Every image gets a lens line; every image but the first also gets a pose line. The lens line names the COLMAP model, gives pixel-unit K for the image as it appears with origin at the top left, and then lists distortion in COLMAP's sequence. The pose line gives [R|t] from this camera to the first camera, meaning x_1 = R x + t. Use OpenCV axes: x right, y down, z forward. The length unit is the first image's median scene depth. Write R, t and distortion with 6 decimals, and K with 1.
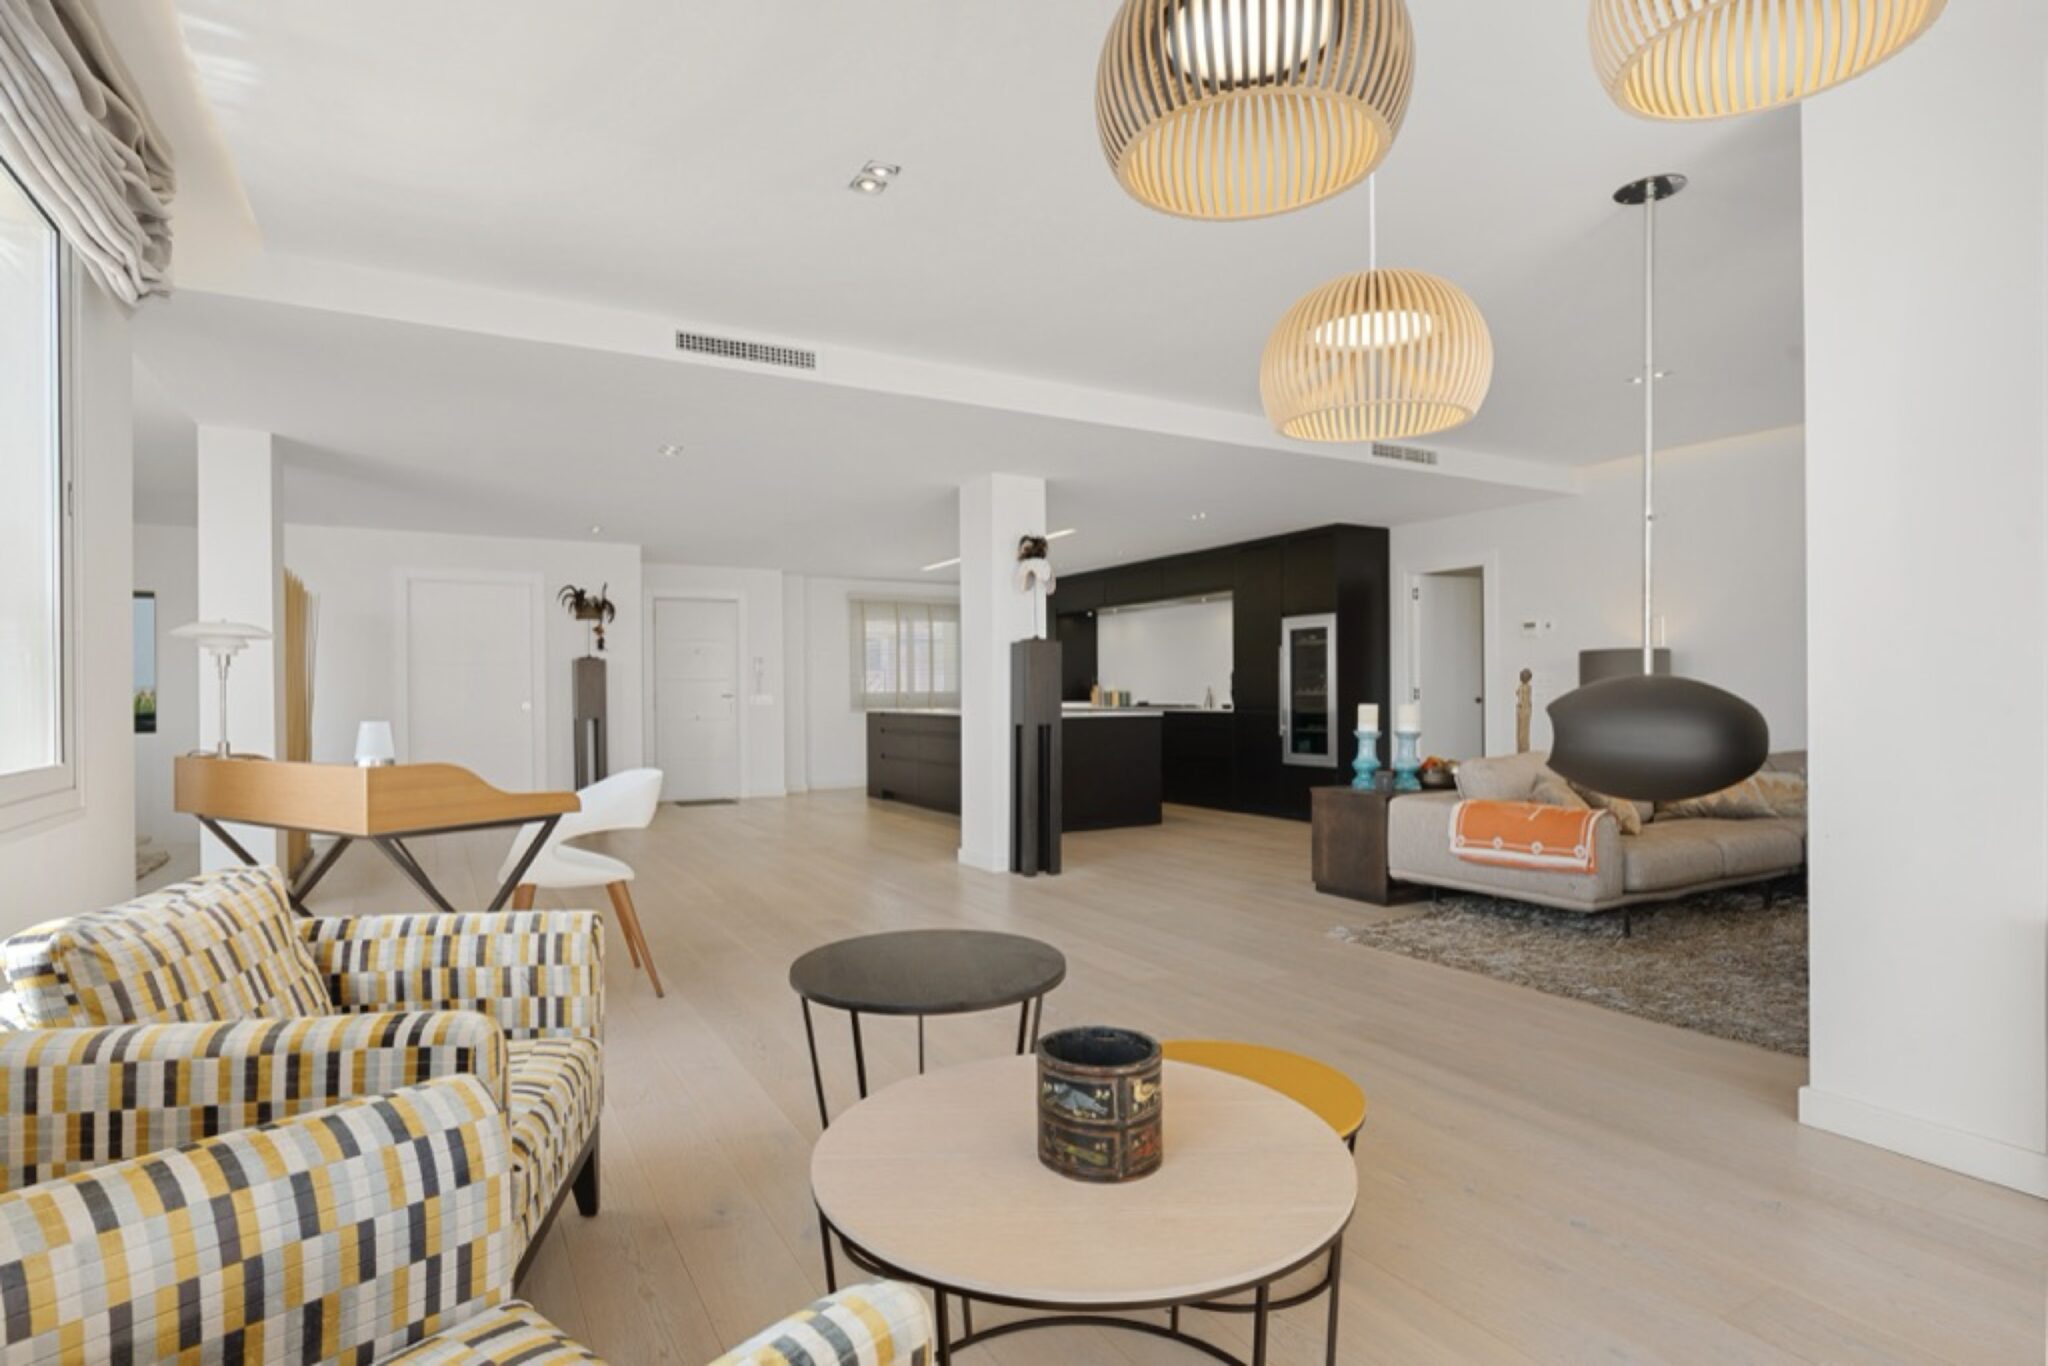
lens RADIAL K [[1046.2, 0, 1024.0], [0, 1046.2, 683.0], [0, 0, 1]] dist [0.000064, 0.000000]
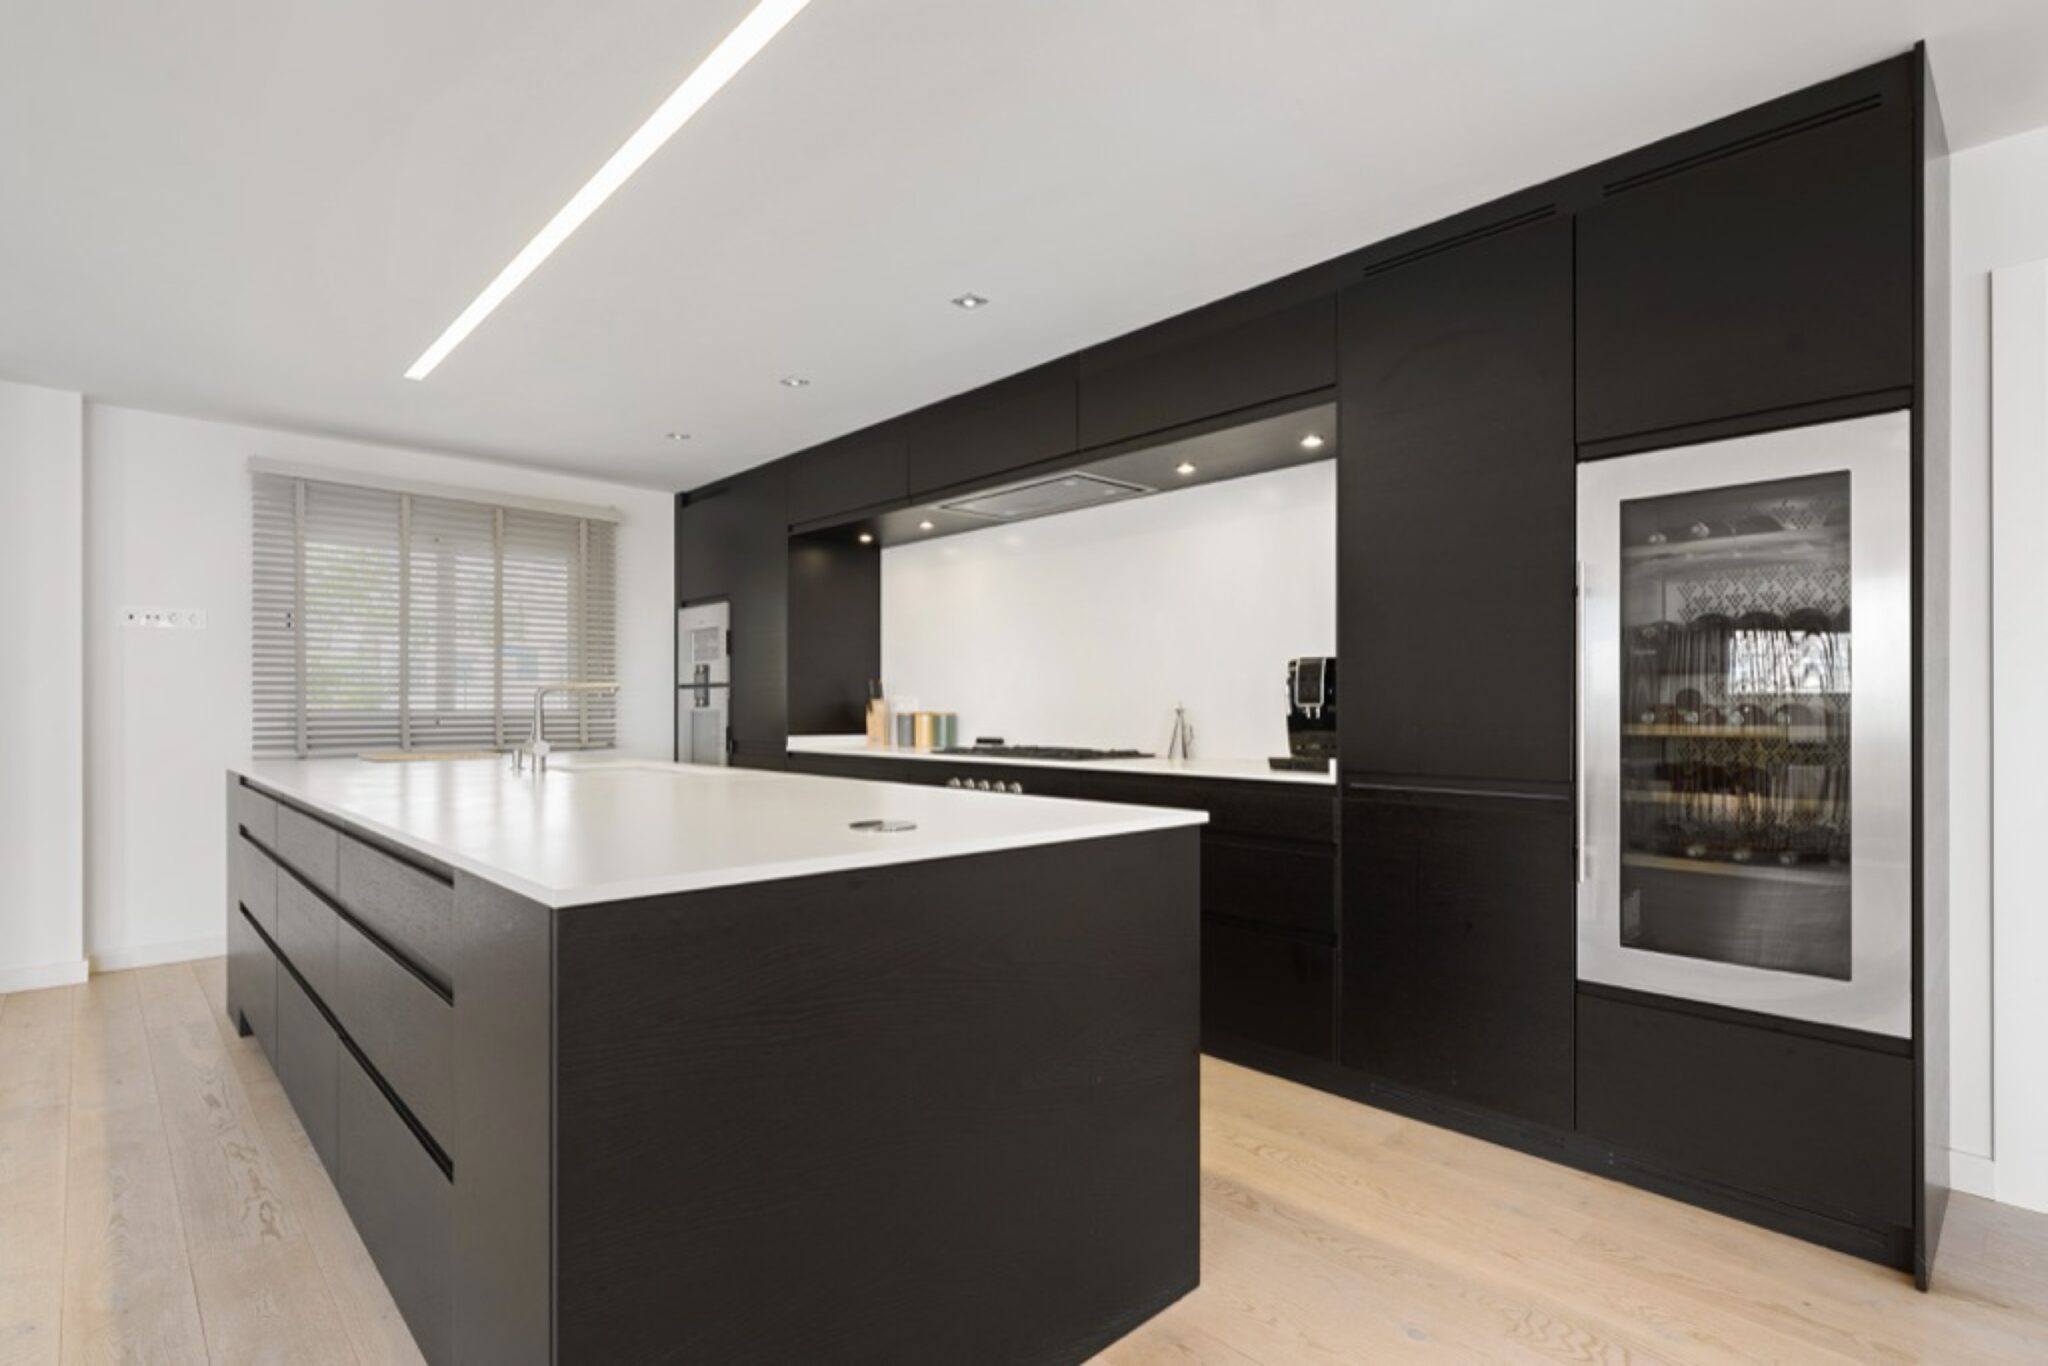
lens RADIAL K [[1003.9, 0, 1023.5], [0, 1003.9, 706.3], [0, 0, 1]] dist [0.000251, 0.000145]
pose [[0.971634, 0.007830, 0.236360, 0.028382], [-0.009249, 0.999945, 0.004896, 0.002873], [-0.236309, -0.006943, 0.971653, 0.580212]]
